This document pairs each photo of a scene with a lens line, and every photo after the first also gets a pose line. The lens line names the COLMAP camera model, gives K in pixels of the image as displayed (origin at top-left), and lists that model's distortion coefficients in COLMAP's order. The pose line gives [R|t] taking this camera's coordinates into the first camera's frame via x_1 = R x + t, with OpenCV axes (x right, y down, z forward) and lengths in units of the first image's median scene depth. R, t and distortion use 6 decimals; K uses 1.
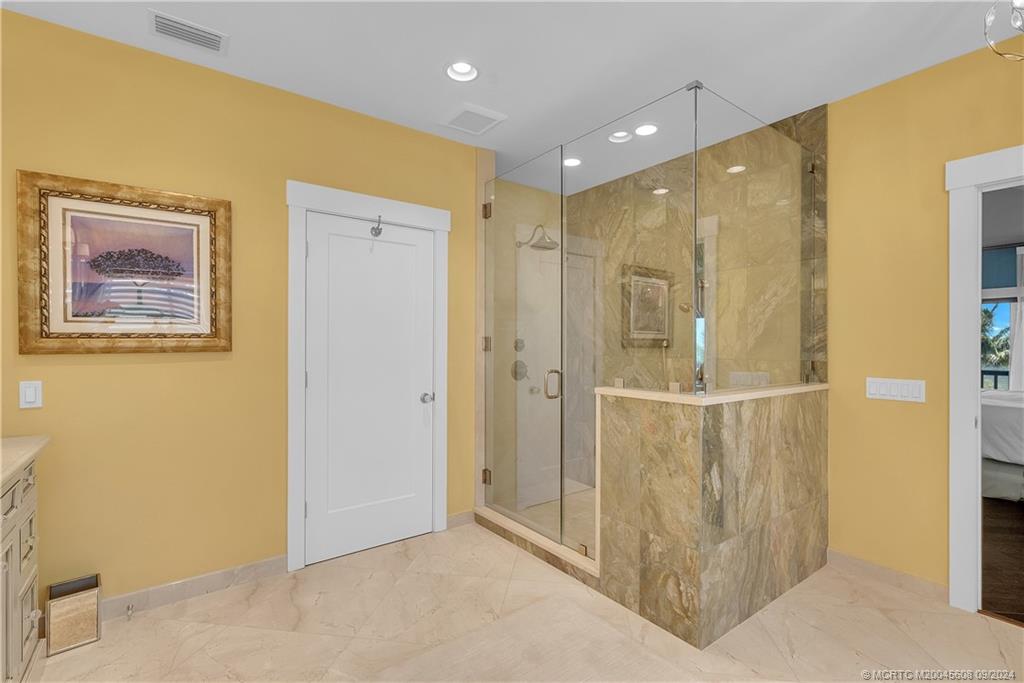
lens RADIAL K [[470.6, 0, 512.2], [0, 470.6, 345.2], [0, 0, 1]] dist [0.003558, -0.002311]
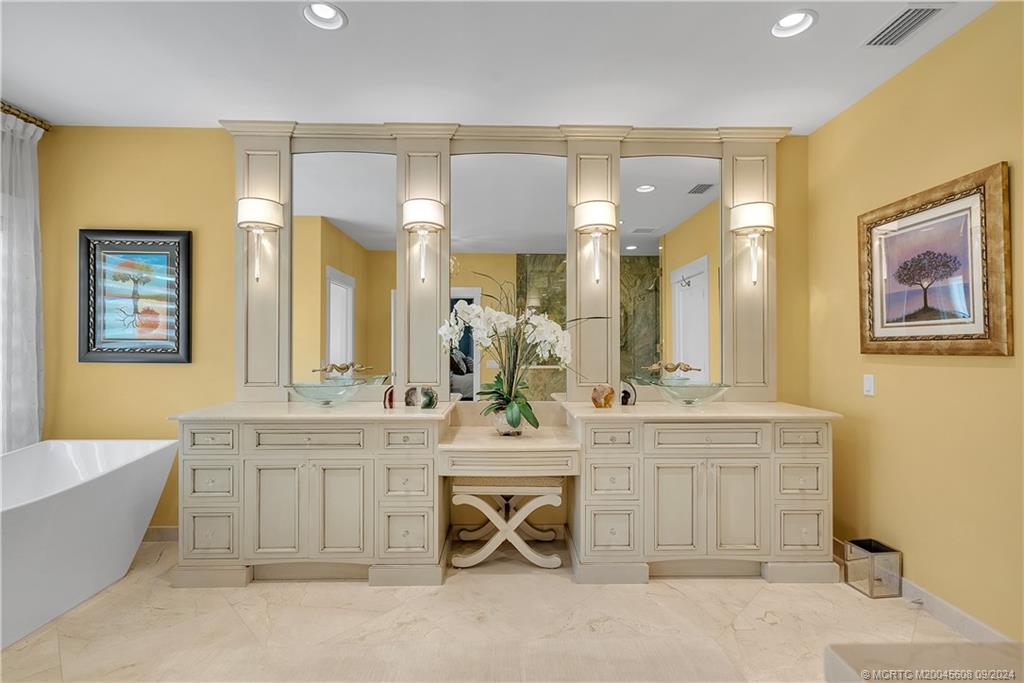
lens RADIAL K [[470.6, 0, 514.4], [0, 470.6, 341.7], [0, 0, 1]] dist [0.003558, -0.002311]
pose [[-0.585292, -0.000052, -0.810823, 0.534419], [0.004910, 0.999981, -0.003608, -0.012552], [0.810808, -0.006093, -0.585281, 0.862901]]
